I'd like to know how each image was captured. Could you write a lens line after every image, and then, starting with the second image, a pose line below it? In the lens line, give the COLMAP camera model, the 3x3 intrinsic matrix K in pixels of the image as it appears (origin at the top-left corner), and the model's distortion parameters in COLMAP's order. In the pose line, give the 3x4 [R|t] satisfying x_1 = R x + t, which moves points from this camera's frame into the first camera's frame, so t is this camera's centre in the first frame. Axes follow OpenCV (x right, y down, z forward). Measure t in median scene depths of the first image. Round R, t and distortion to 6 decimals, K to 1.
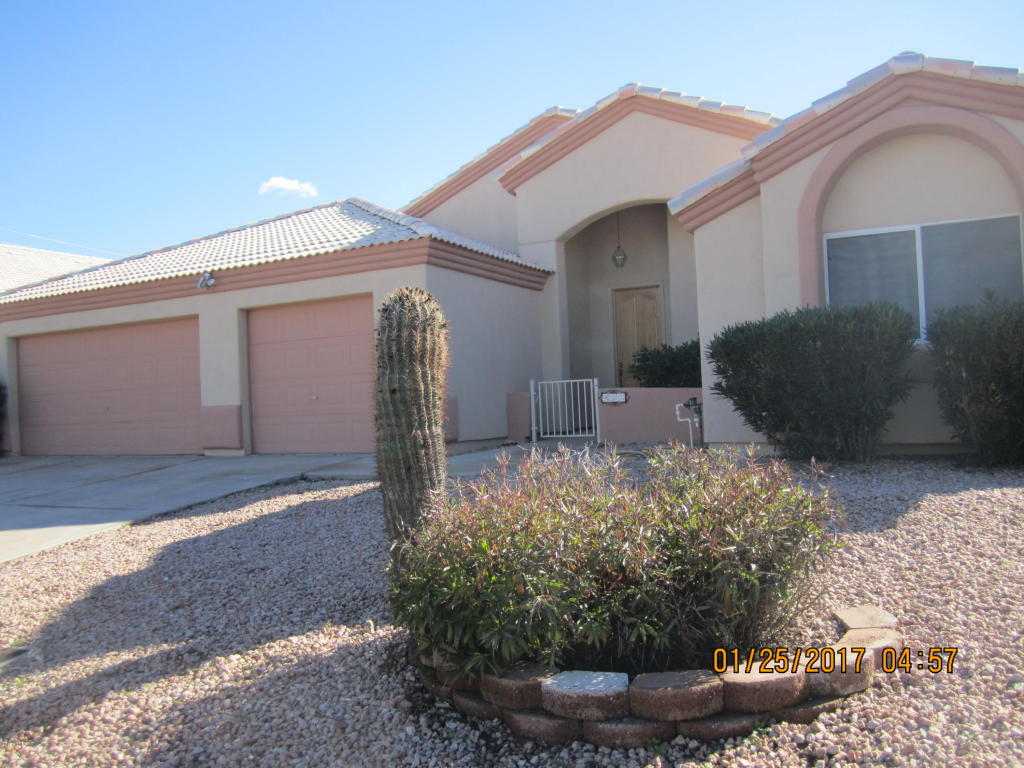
lens RADIAL K [[834.4, 0, 512.0], [0, 834.4, 384.0], [0, 0, 1]] dist [-0.050323, -0.004973]
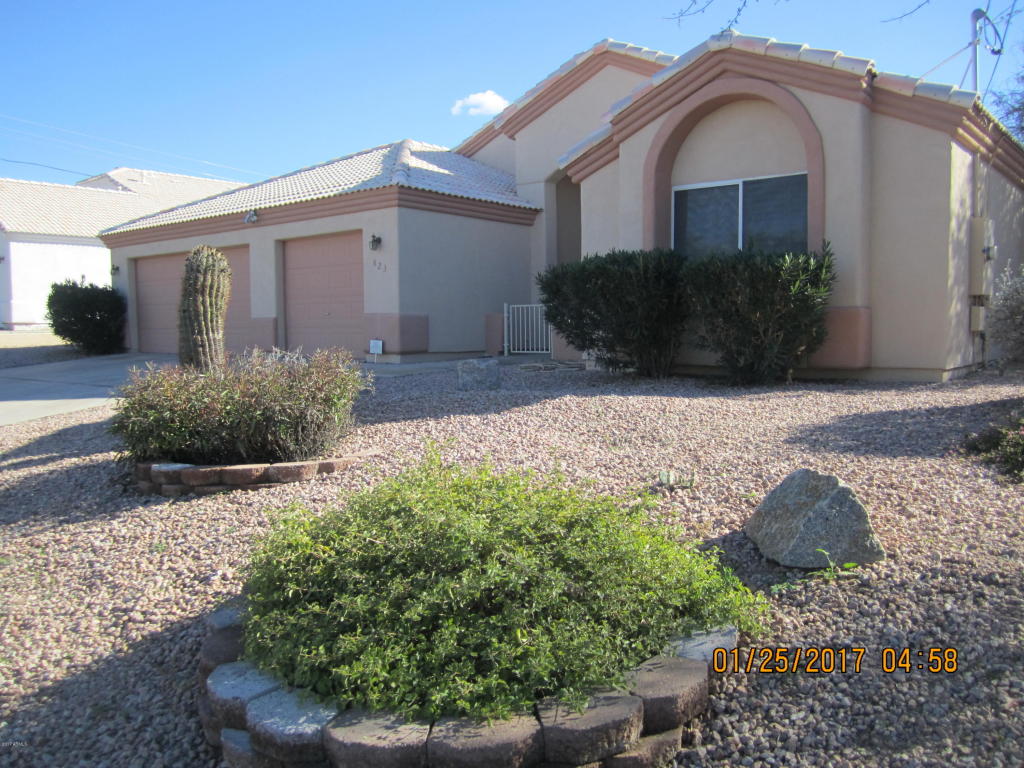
lens RADIAL K [[834.4, 0, 512.0], [0, 834.4, 384.0], [0, 0, 1]] dist [-0.050323, -0.004973]
pose [[0.975198, 0.049952, -0.215625, 0.327198], [-0.028583, 0.994464, 0.101111, -0.012345], [0.219482, -0.092440, 0.971227, -0.172229]]
